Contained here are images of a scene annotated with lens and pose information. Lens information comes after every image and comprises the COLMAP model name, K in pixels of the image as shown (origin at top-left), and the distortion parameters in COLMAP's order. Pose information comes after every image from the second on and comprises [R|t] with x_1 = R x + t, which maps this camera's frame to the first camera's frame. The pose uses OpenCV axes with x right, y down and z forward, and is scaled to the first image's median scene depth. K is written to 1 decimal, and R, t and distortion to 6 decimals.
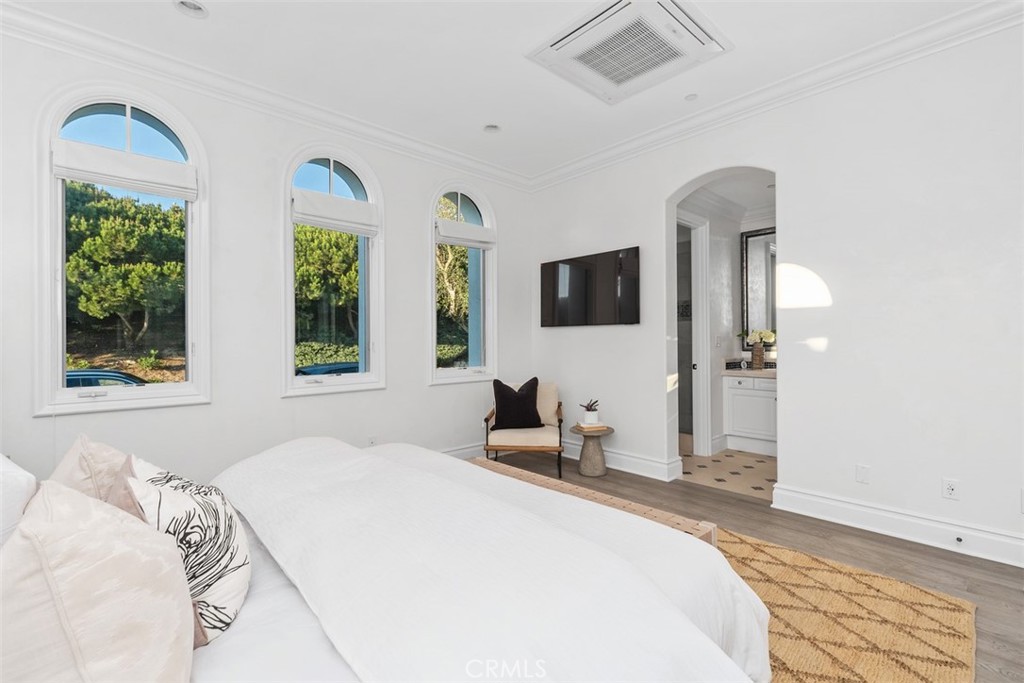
lens RADIAL K [[461.1, 0, 509.0], [0, 461.1, 341.2], [0, 0, 1]] dist [0.014556, 0.000220]
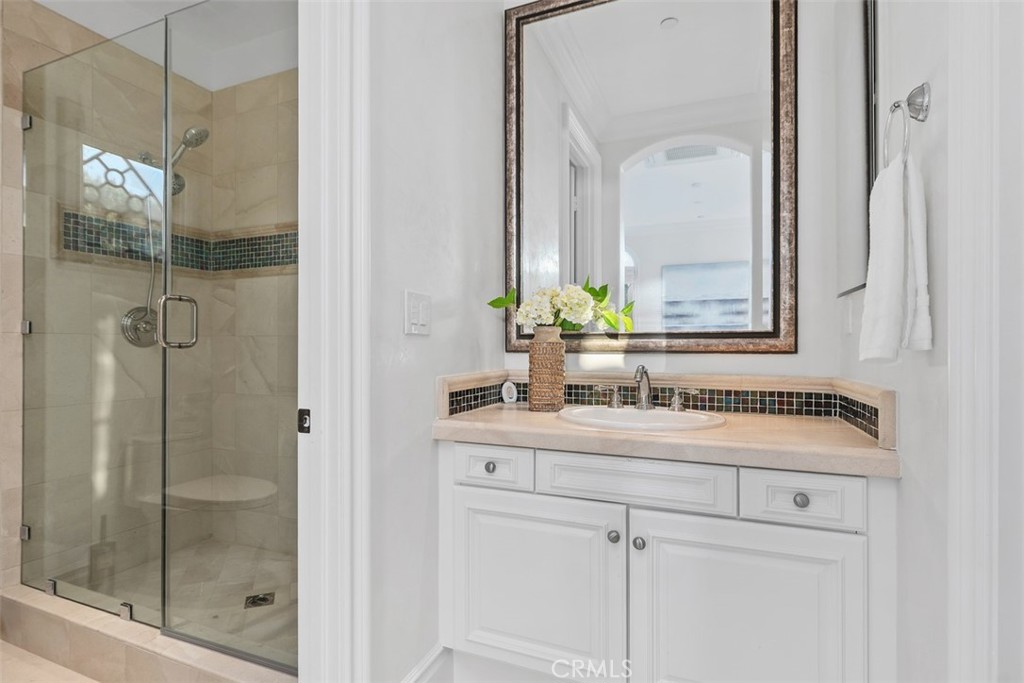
lens RADIAL K [[499.0, 0, 512.2], [0, 499.0, 343.2], [0, 0, 1]] dist [-0.000054, -0.000001]
pose [[0.899340, 0.010575, 0.437122, 0.058139], [-0.008777, 0.999943, -0.006133, 0.002784], [-0.437162, 0.001679, 0.899381, 0.111500]]
